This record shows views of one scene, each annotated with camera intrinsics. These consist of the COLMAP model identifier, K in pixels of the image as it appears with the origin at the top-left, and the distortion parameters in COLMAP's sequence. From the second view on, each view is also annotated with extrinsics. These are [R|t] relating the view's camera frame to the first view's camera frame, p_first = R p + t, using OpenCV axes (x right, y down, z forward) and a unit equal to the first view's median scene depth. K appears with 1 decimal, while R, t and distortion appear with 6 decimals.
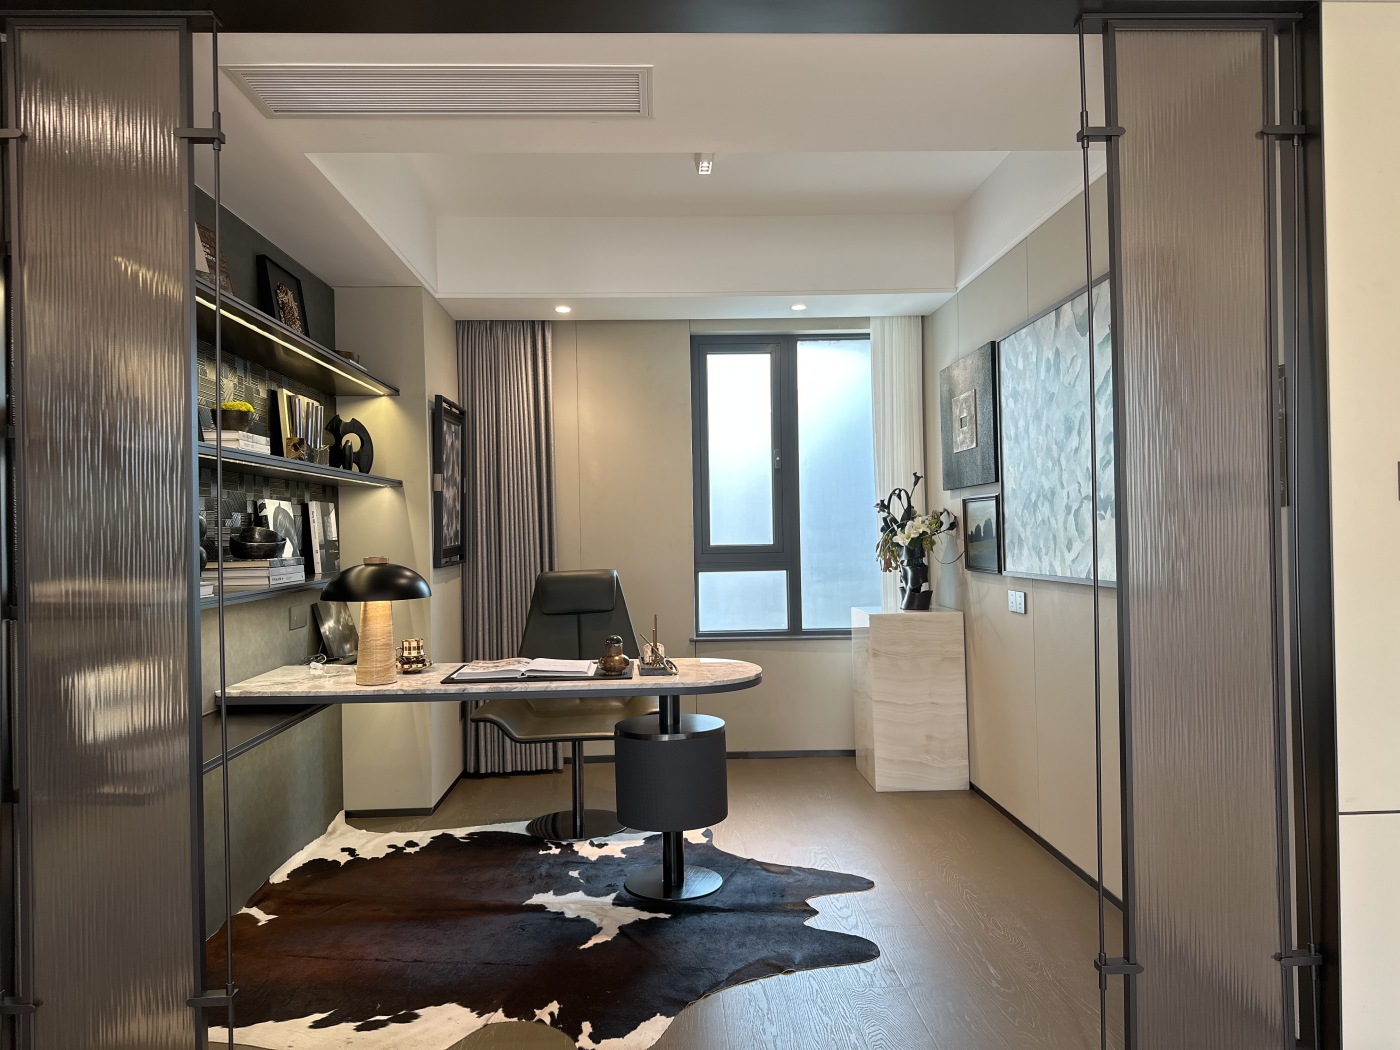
lens RADIAL K [[996.5, 0, 689.7], [0, 996.5, 521.6], [0, 0, 1]] dist [0.040010, -0.032134]
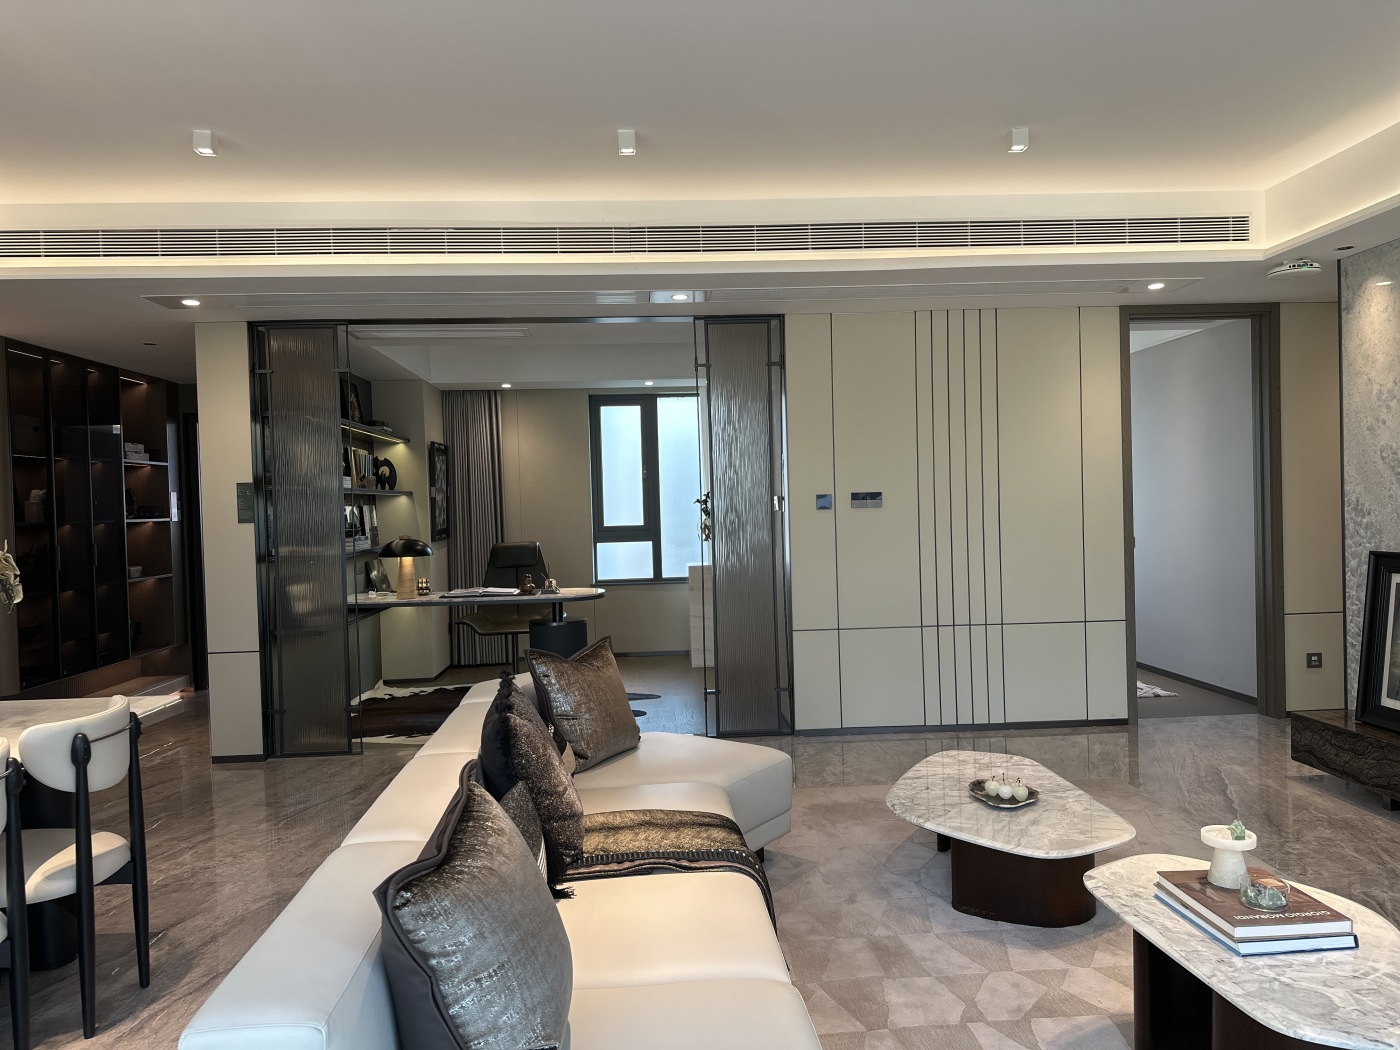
lens RADIAL K [[996.5, 0, 706.6], [0, 996.5, 527.0], [0, 0, 1]] dist [0.040010, -0.032134]
pose [[0.999400, -0.009536, 0.033287, 0.173212], [0.008499, 0.999478, 0.031156, -0.030272], [-0.033566, -0.030854, 0.998960, -0.792124]]
